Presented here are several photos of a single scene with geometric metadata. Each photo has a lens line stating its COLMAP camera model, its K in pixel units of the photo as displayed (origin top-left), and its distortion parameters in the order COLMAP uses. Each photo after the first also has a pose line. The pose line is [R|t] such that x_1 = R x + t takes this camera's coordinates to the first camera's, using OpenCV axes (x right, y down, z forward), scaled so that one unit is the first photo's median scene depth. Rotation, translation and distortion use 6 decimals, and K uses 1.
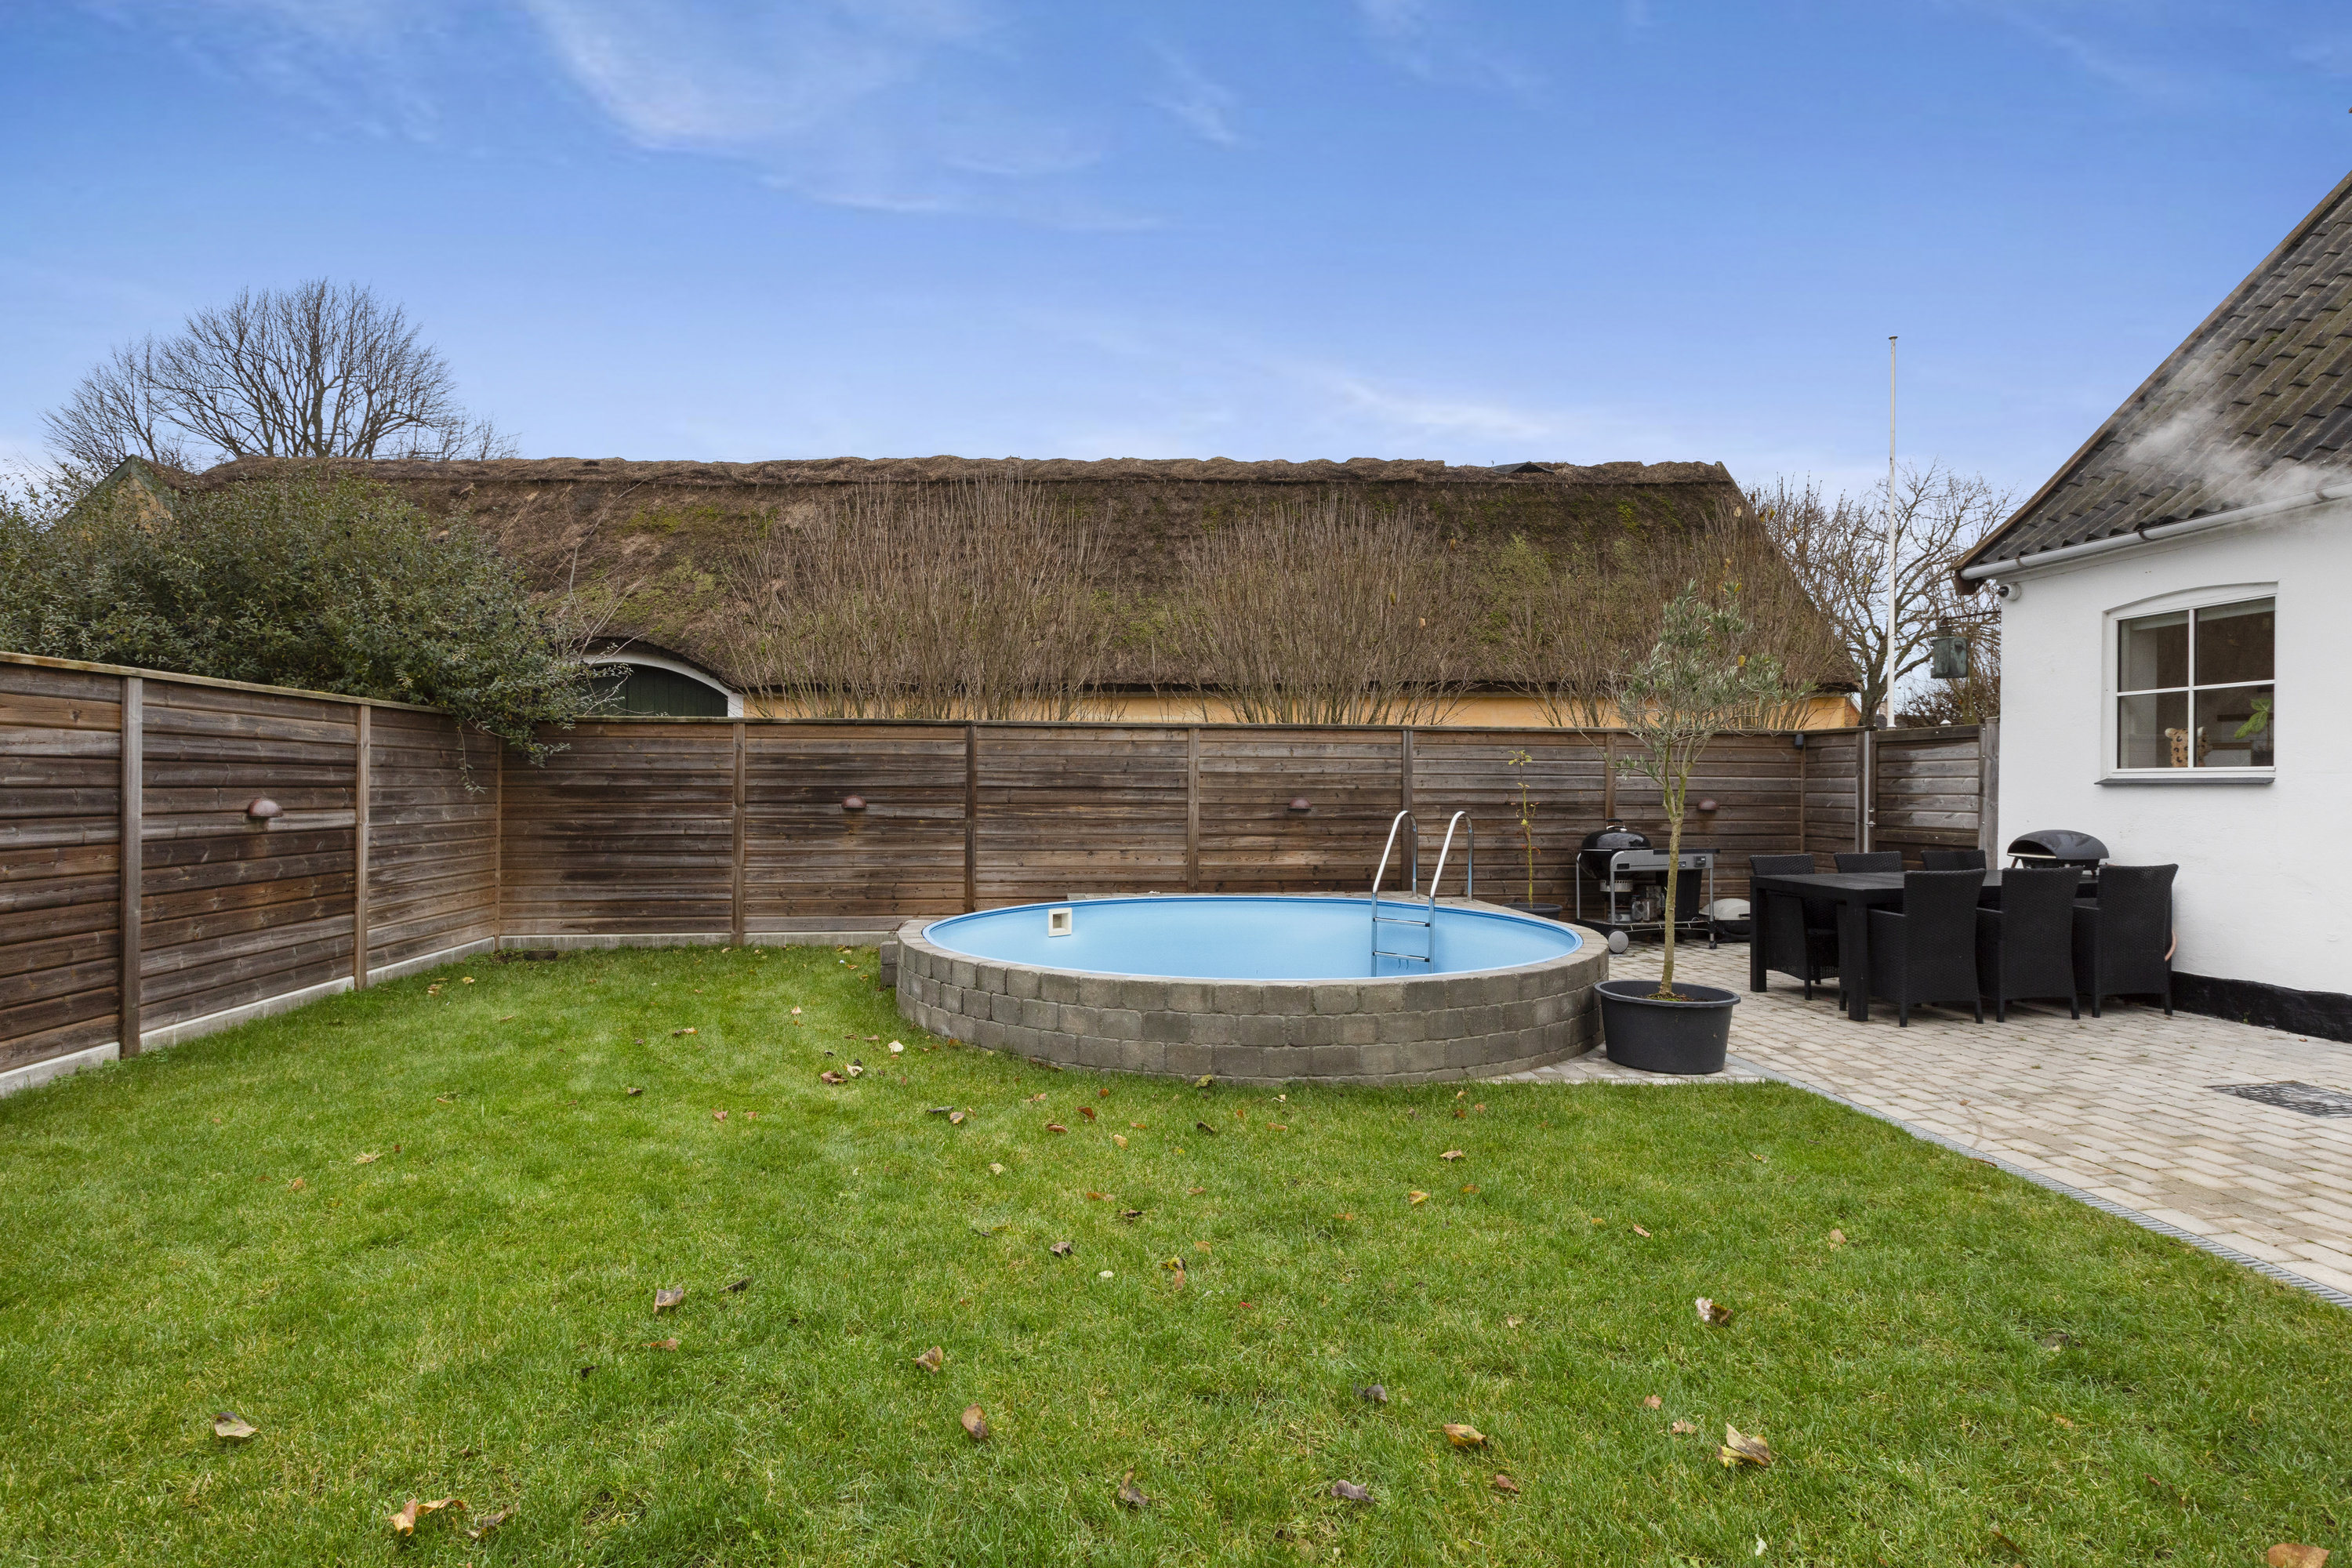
lens RADIAL K [[1116.9, 0, 1198.6], [0, 1116.9, 797.3], [0, 0, 1]] dist [-0.006126, 0.001642]
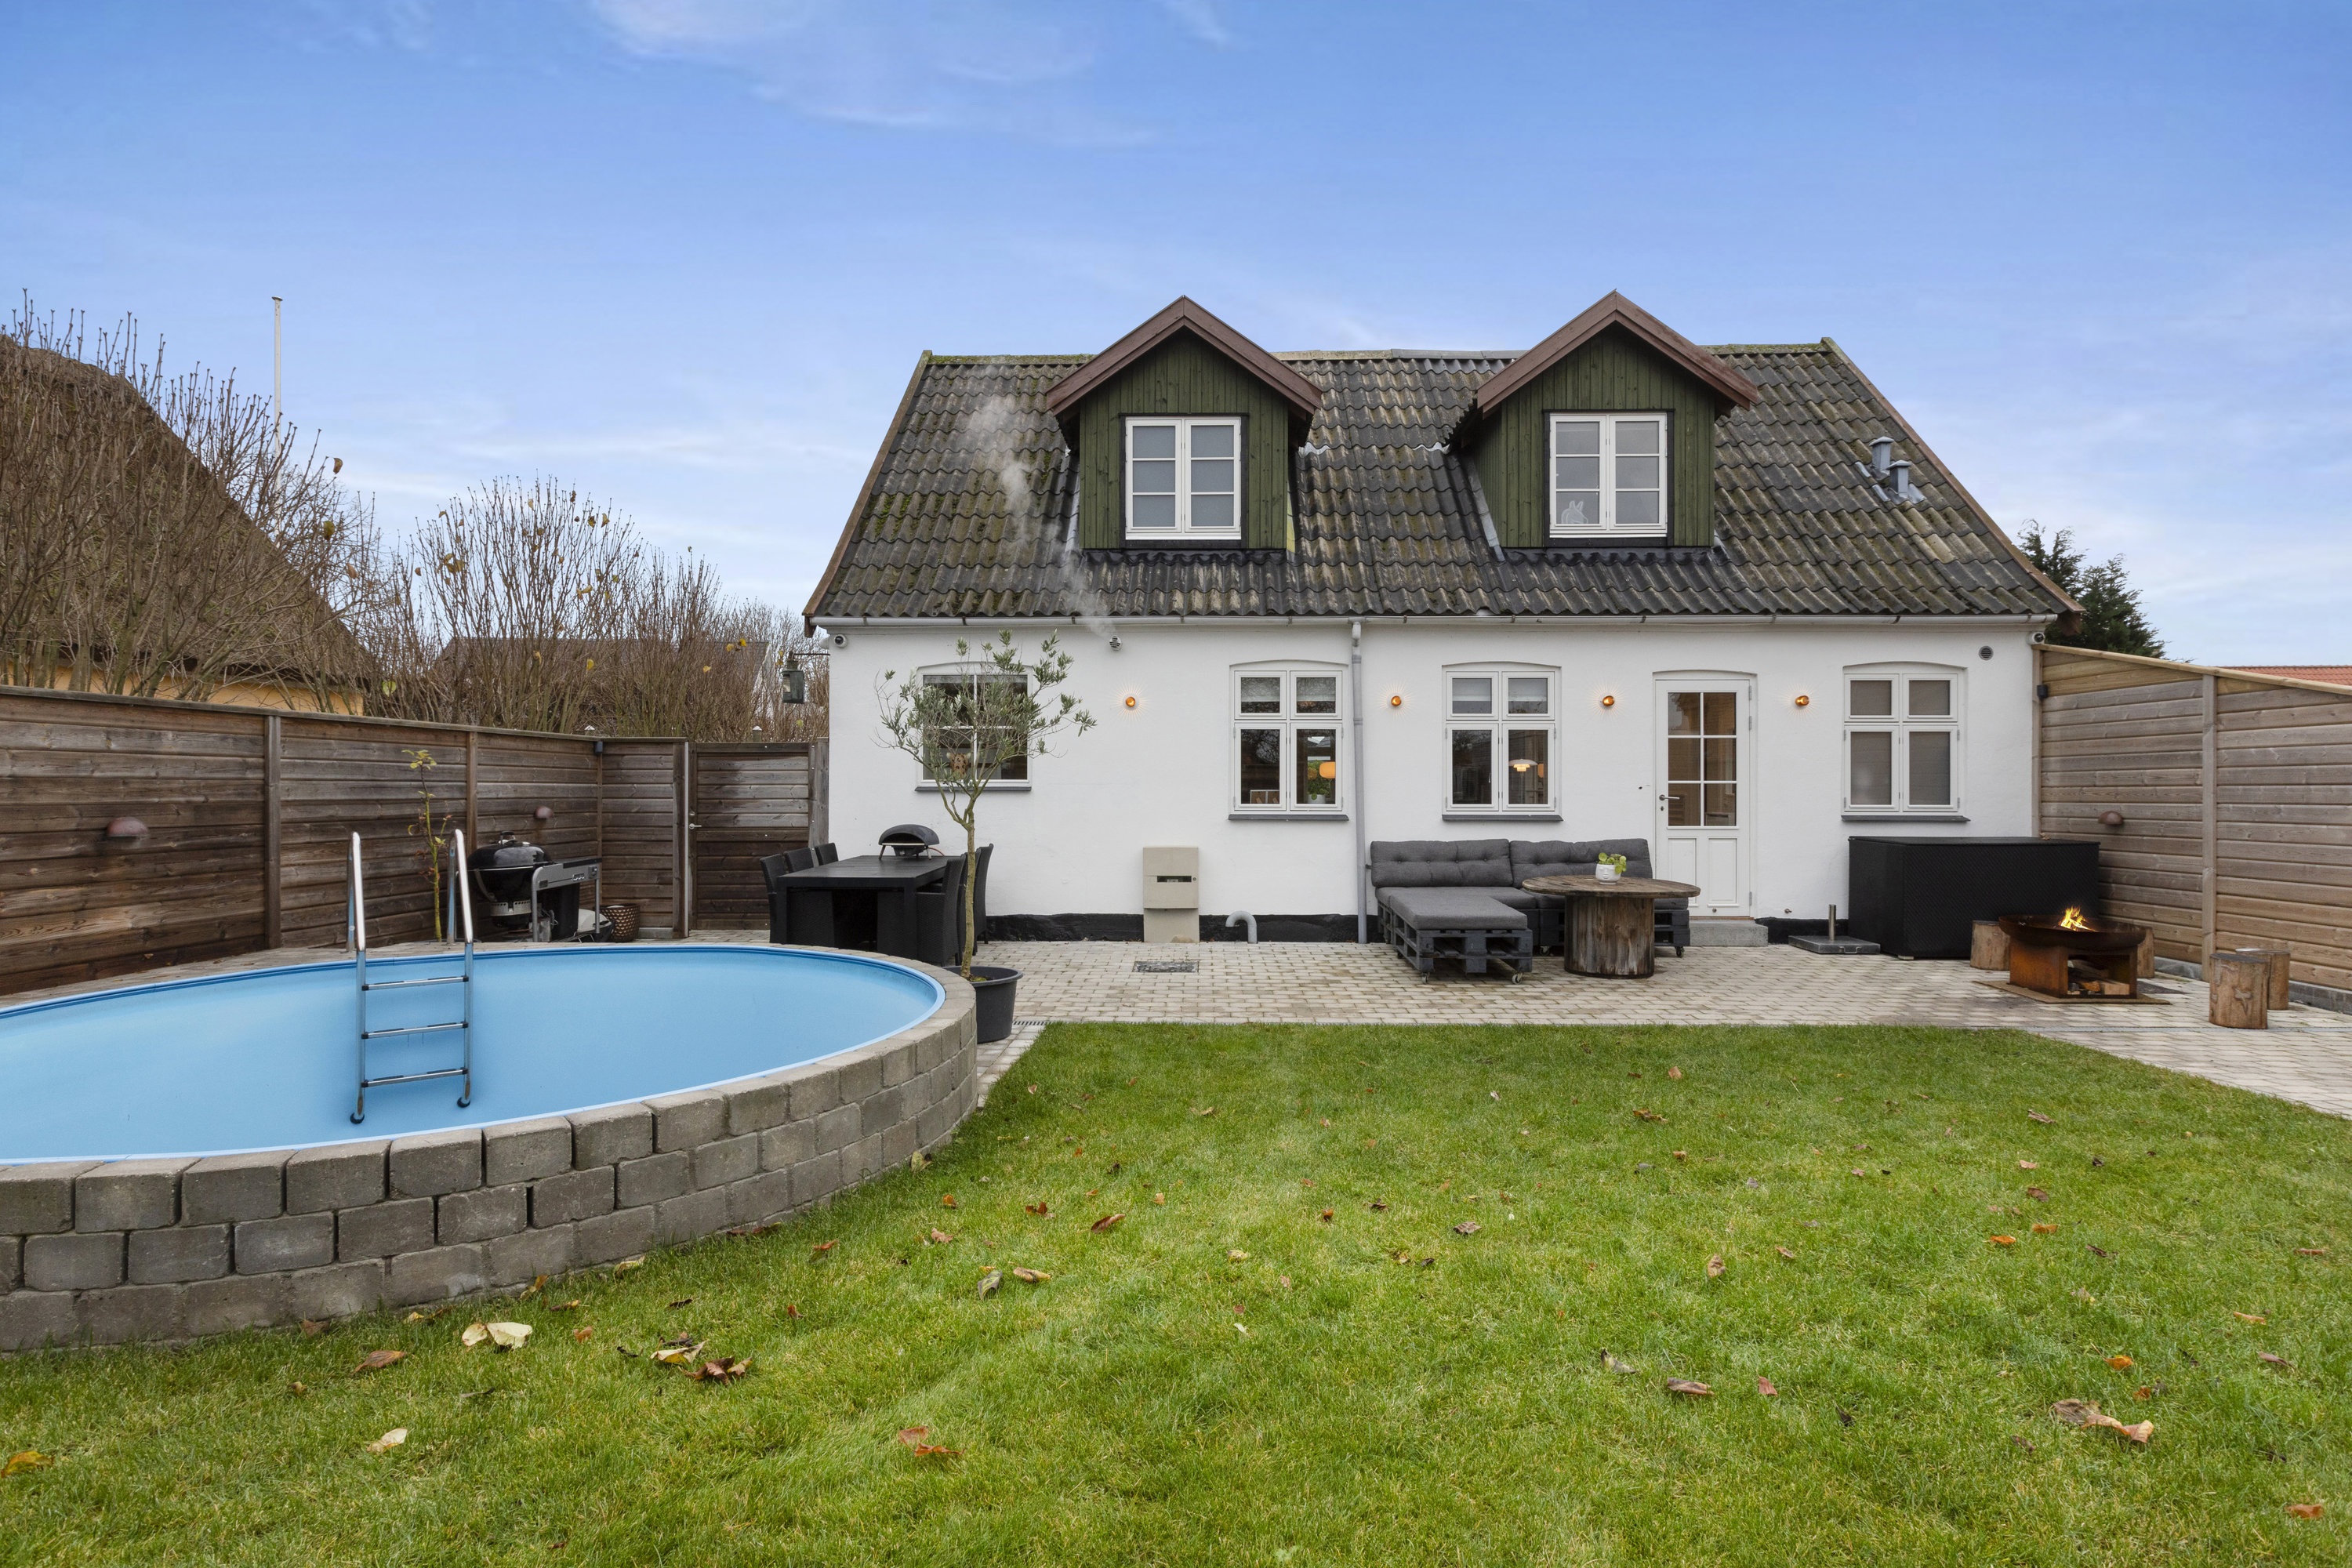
lens RADIAL K [[1152.8, 0, 1163.1], [0, 1152.8, 778.2], [0, 0, 1]] dist [-0.004666, -0.001332]
pose [[0.149071, 0.005024, 0.988814, -0.485393], [0.009501, 0.999934, -0.006513, -0.013256], [-0.988781, 0.010366, 0.149013, 0.408087]]
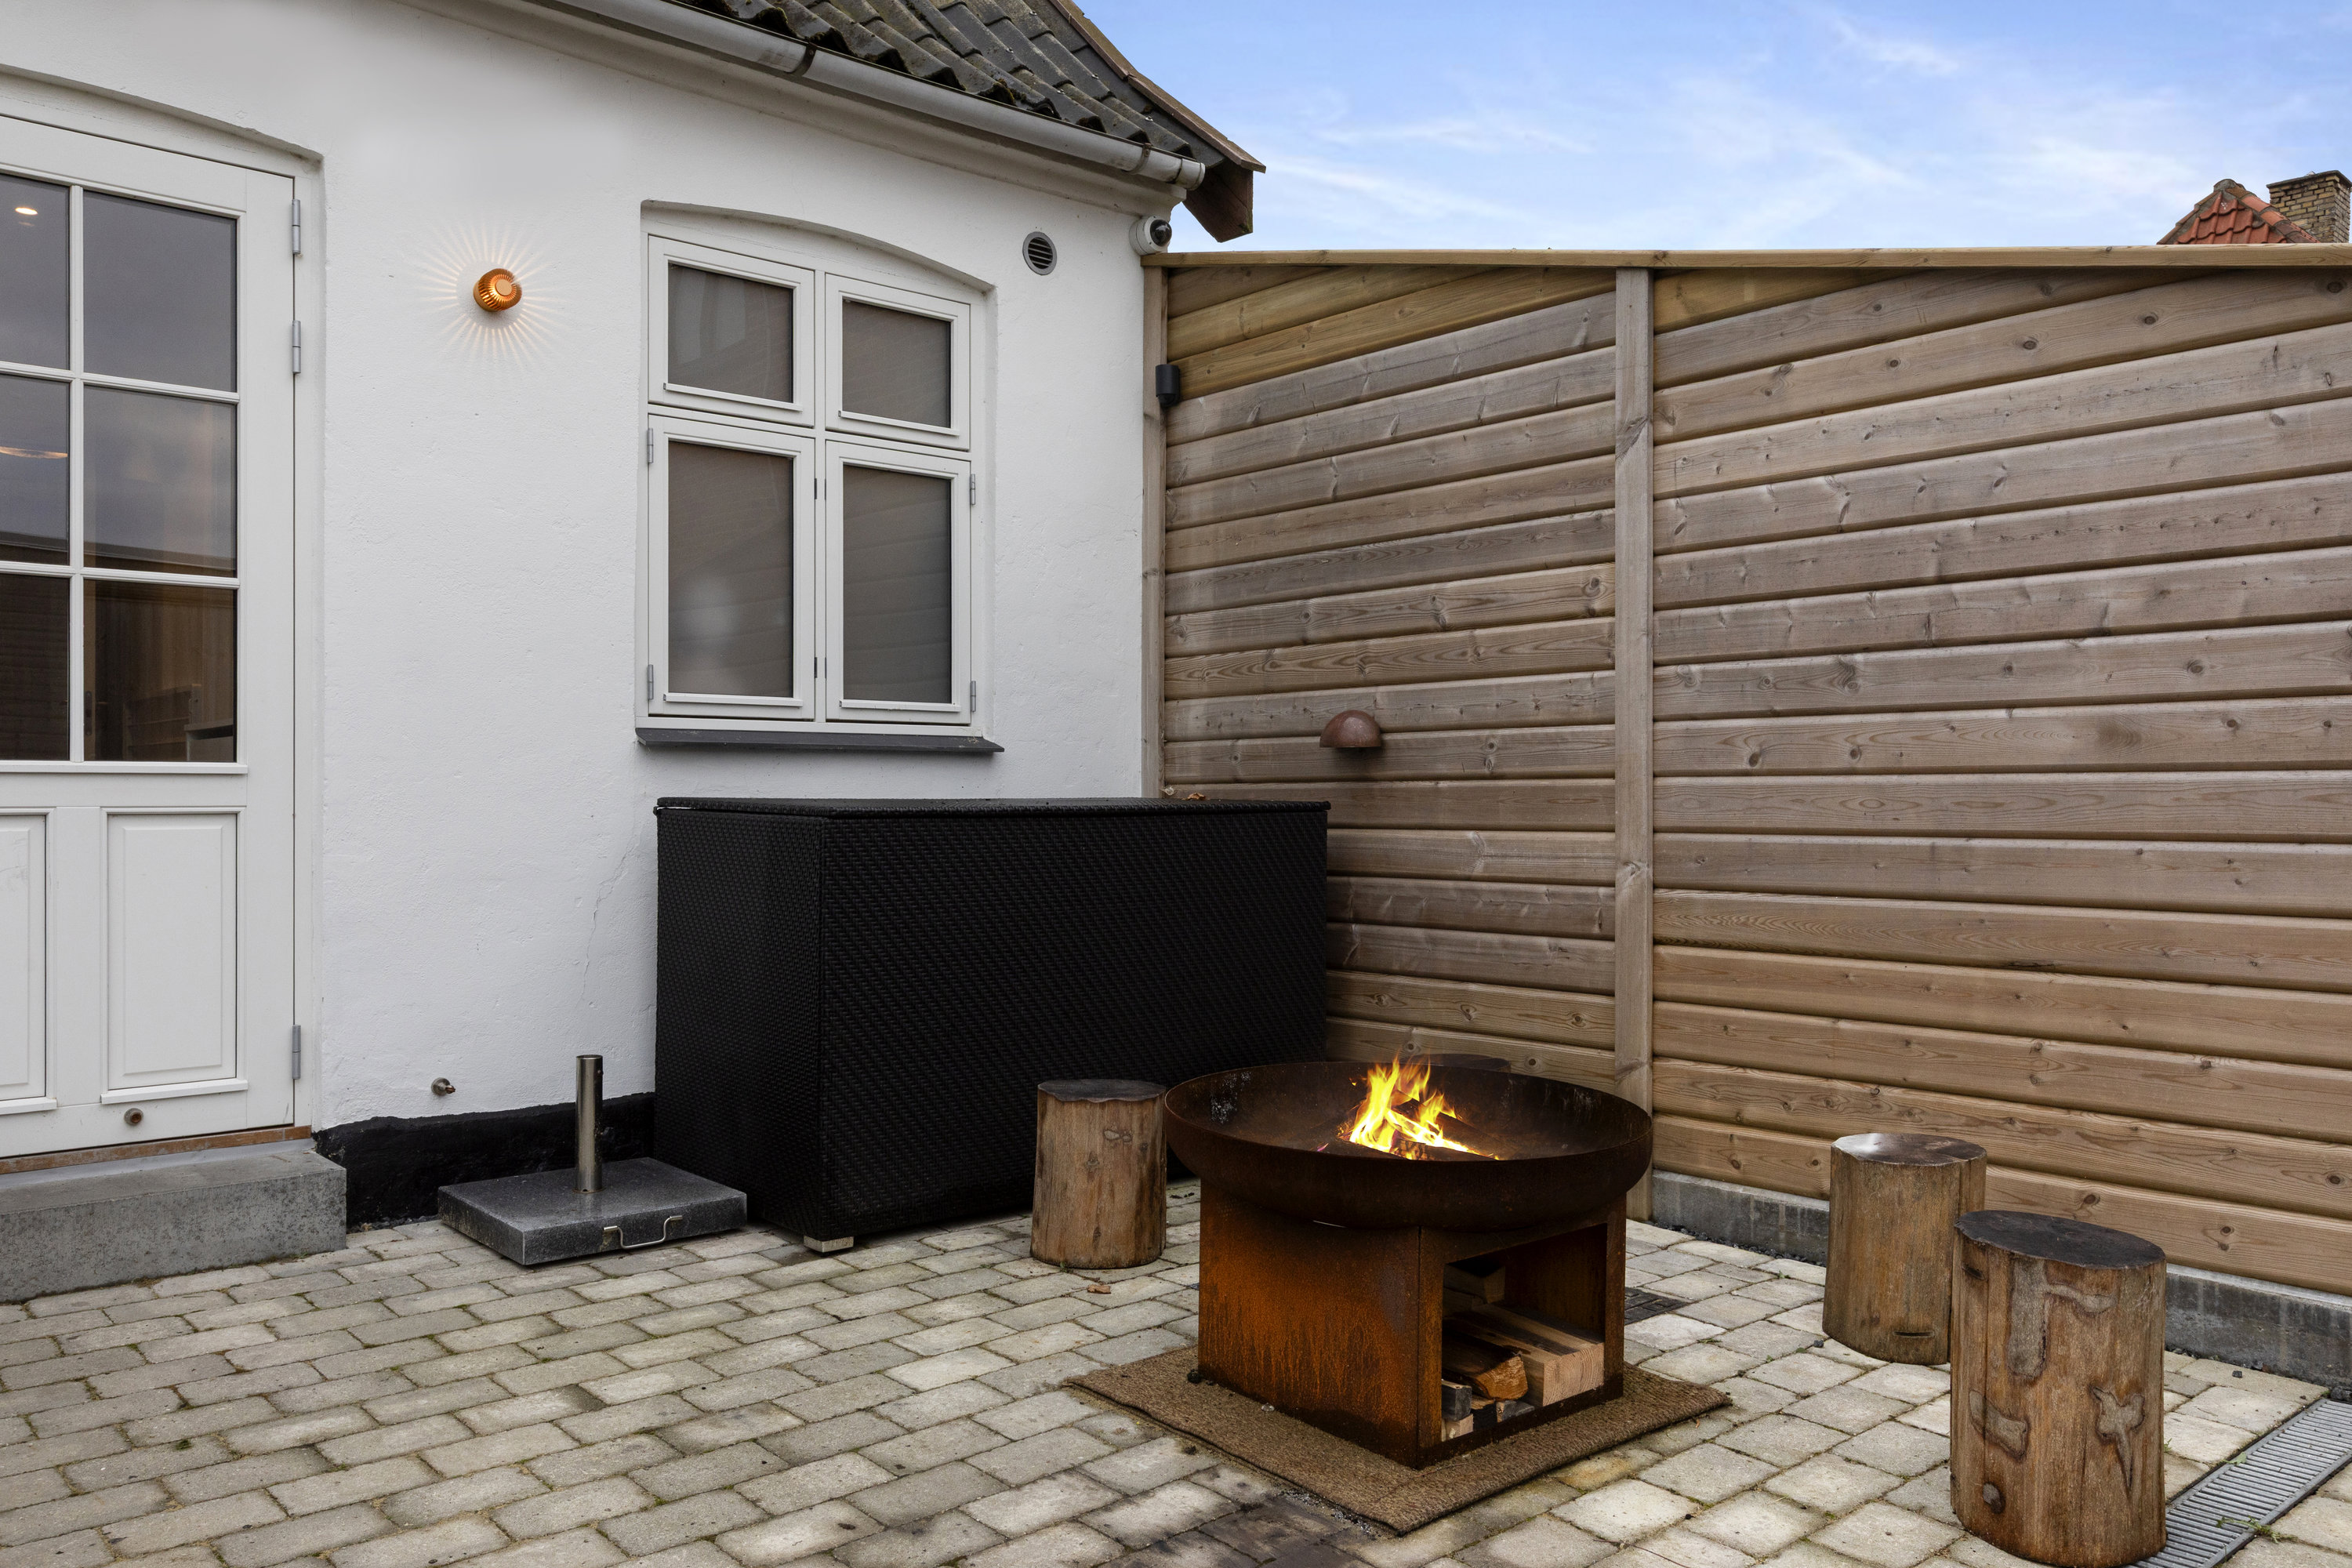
lens RADIAL K [[1781.5, 0, 1180.3], [0, 1781.5, 788.2], [0, 0, 1]] dist [0.006964, -0.014339]
pose [[-0.571273, 0.001175, 0.820759, 0.283645], [0.007998, 0.999959, 0.004135, 0.041274], [-0.820721, 0.008926, -0.571259, 0.056544]]
